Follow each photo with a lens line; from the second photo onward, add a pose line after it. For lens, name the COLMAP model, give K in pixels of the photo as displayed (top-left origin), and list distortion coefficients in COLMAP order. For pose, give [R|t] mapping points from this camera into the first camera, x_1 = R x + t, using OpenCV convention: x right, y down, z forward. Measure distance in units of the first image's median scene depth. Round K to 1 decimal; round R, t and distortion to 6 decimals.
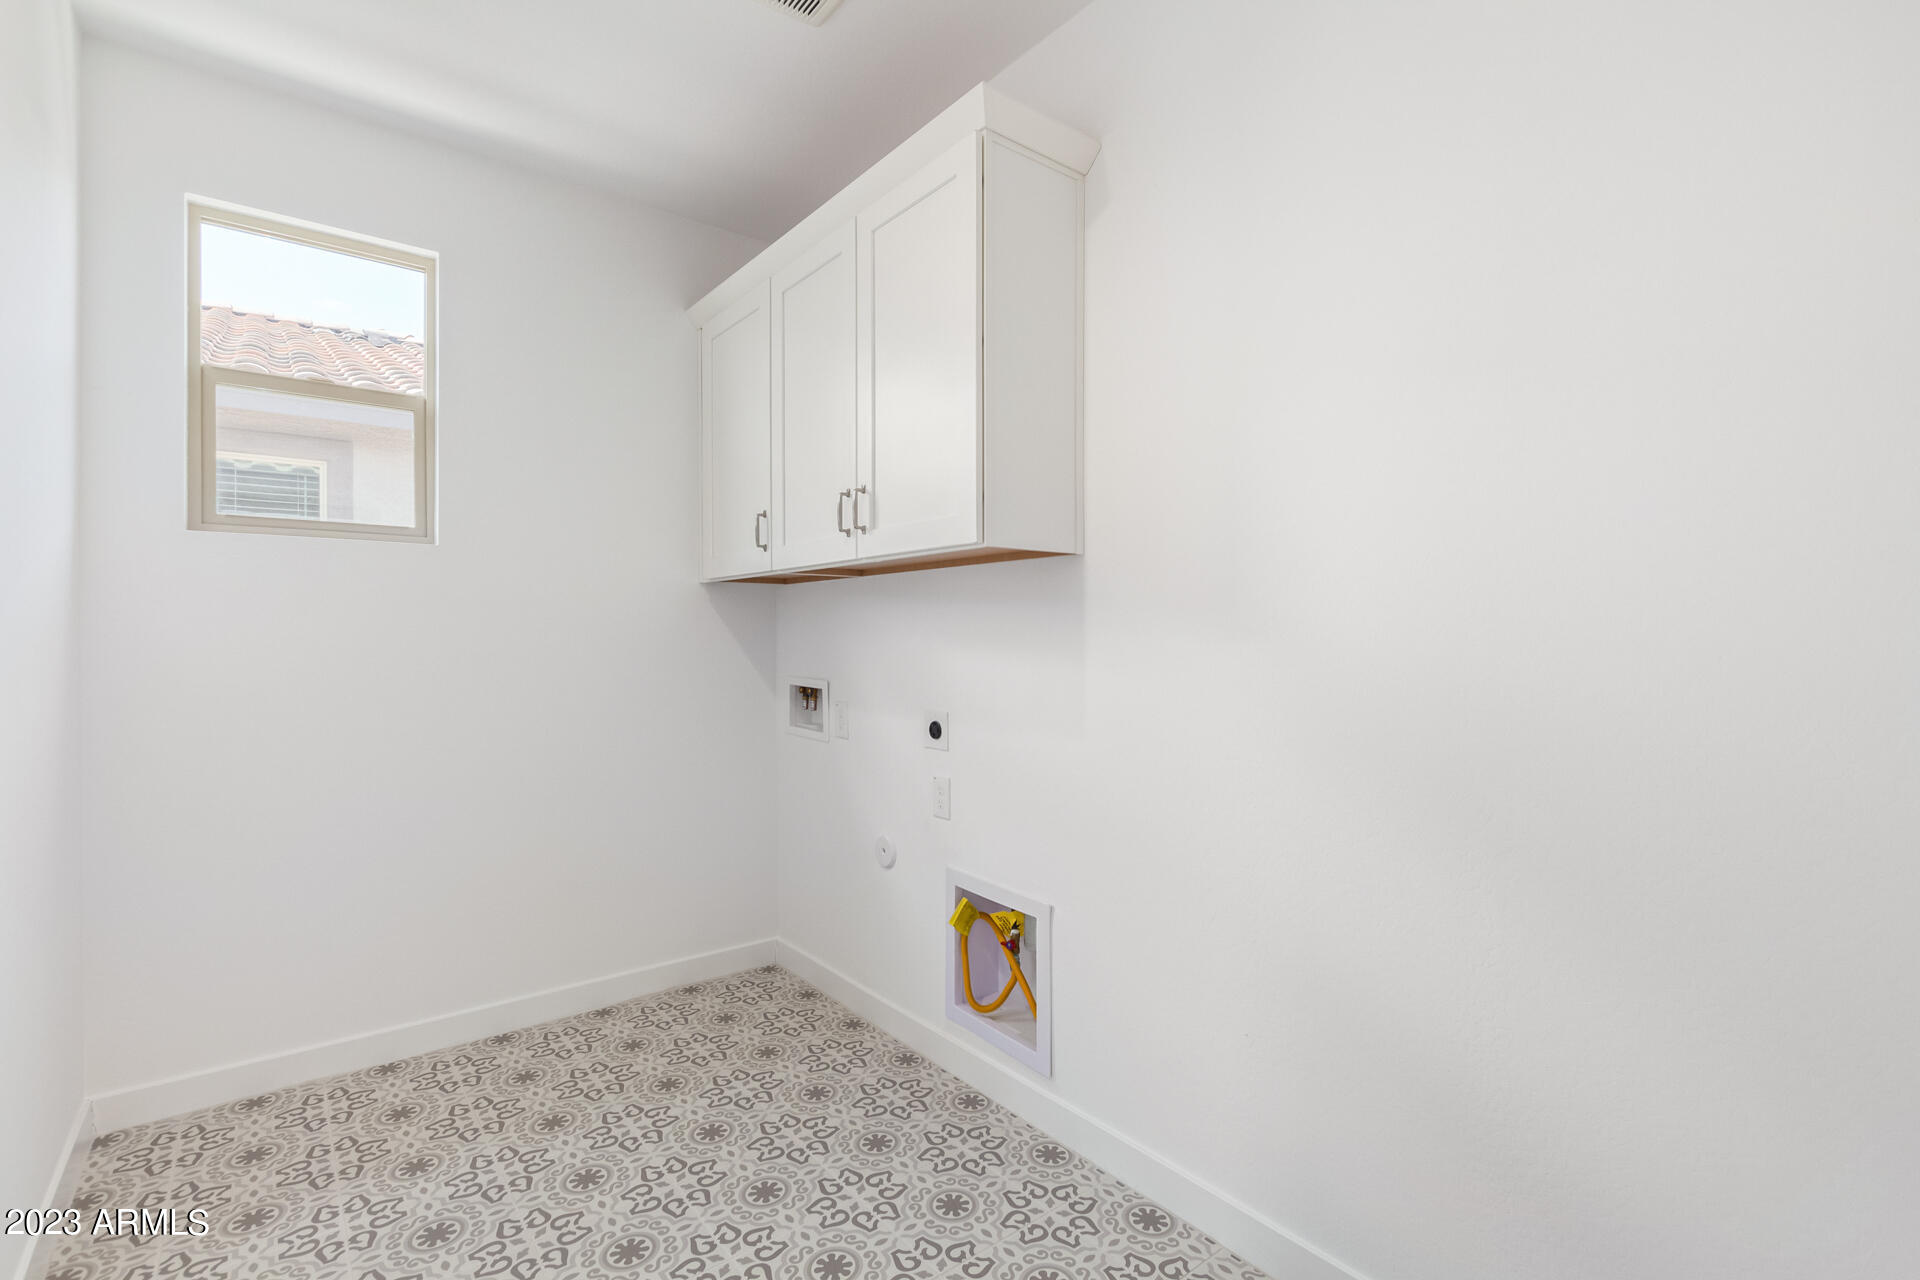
lens RADIAL K [[882.3, 0, 957.4], [0, 882.3, 650.5], [0, 0, 1]] dist [0.011238, -0.000285]
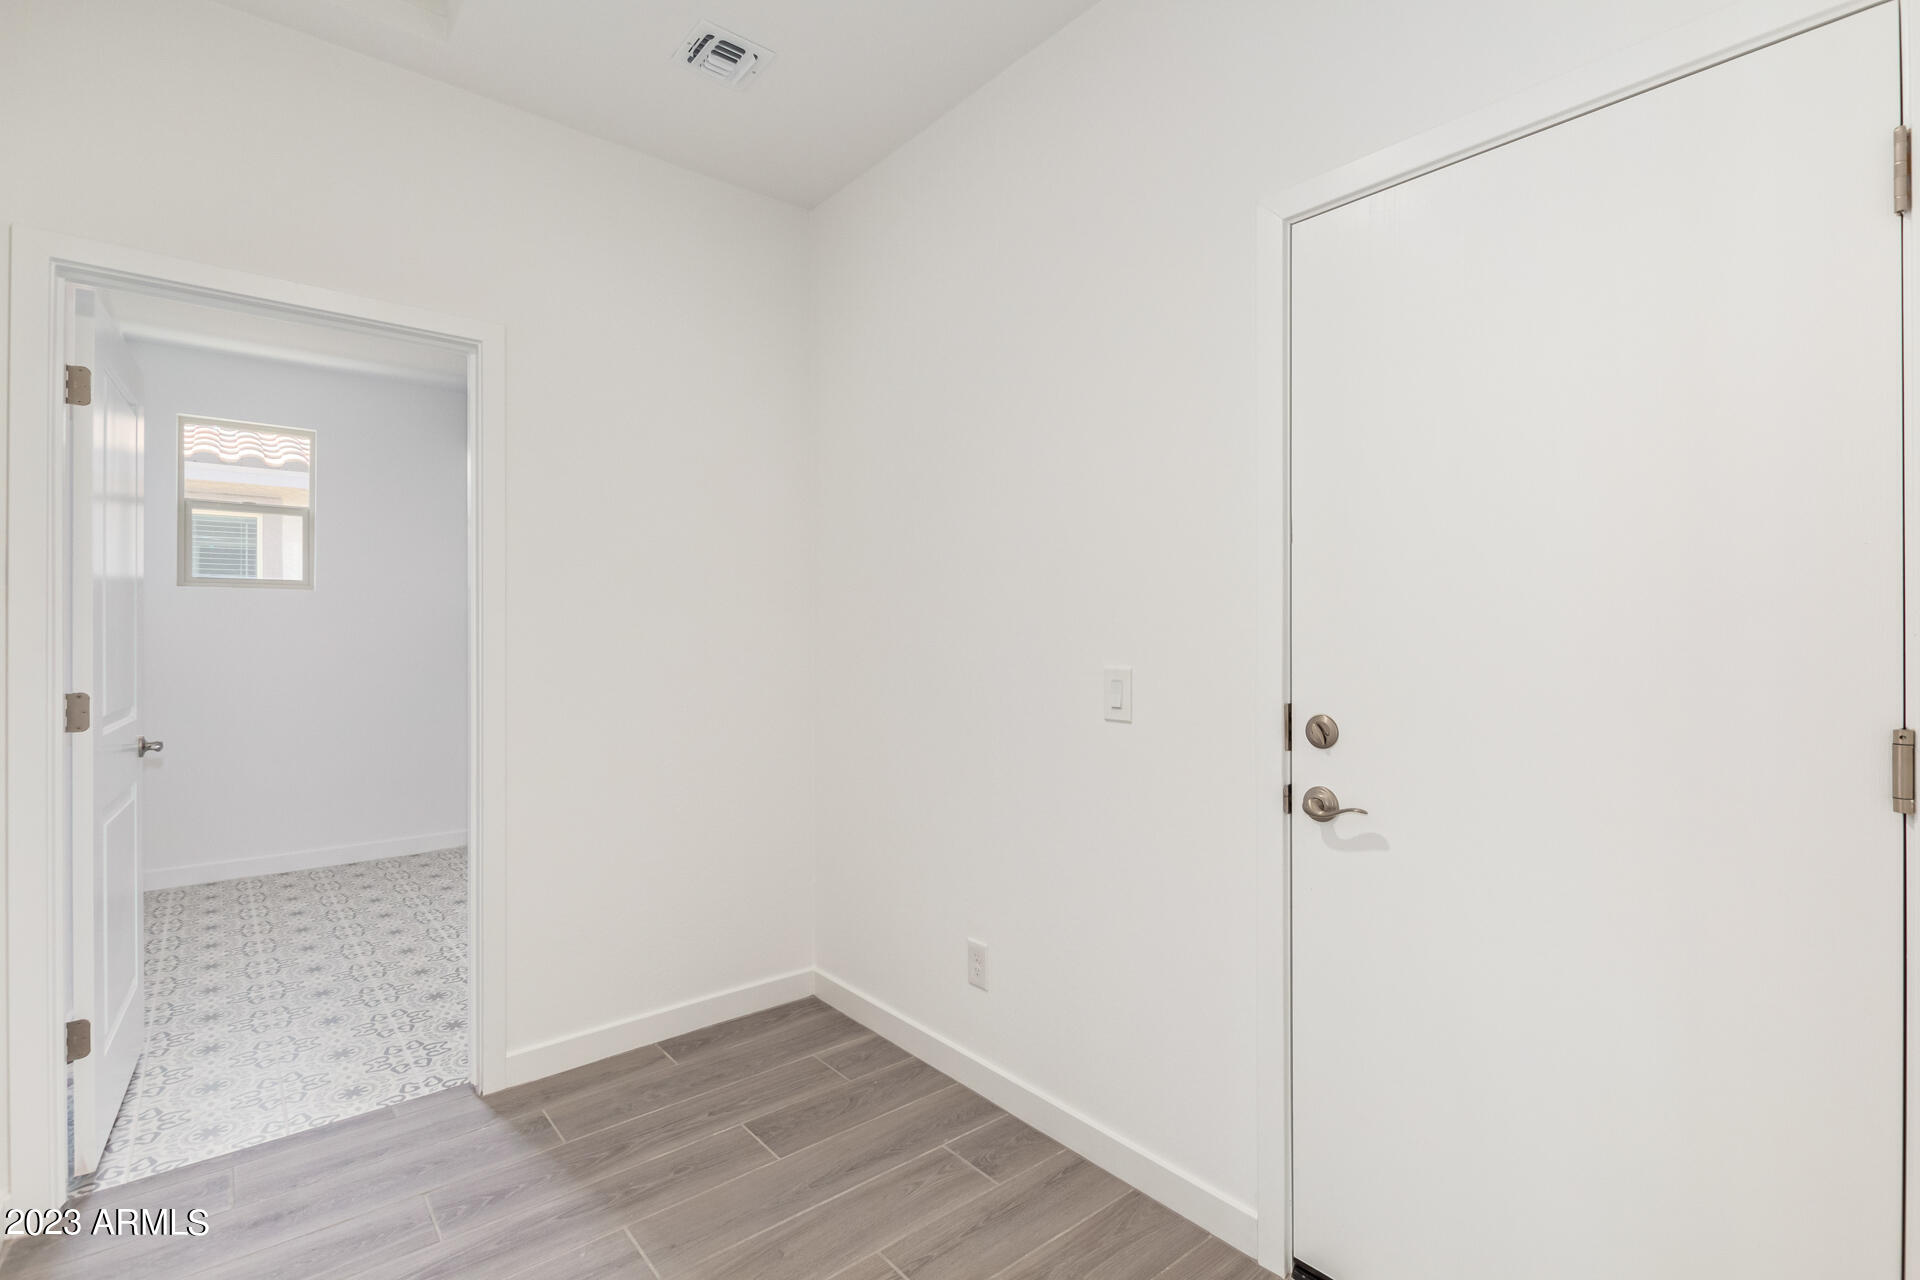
lens RADIAL K [[882.3, 0, 960.8], [0, 882.3, 646.1], [0, 0, 1]] dist [0.011238, -0.000285]
pose [[0.999508, -0.004434, 0.031056, 0.149754], [0.004660, 0.999963, -0.007225, 0.003328], [-0.031023, 0.007366, 0.999492, -0.189738]]
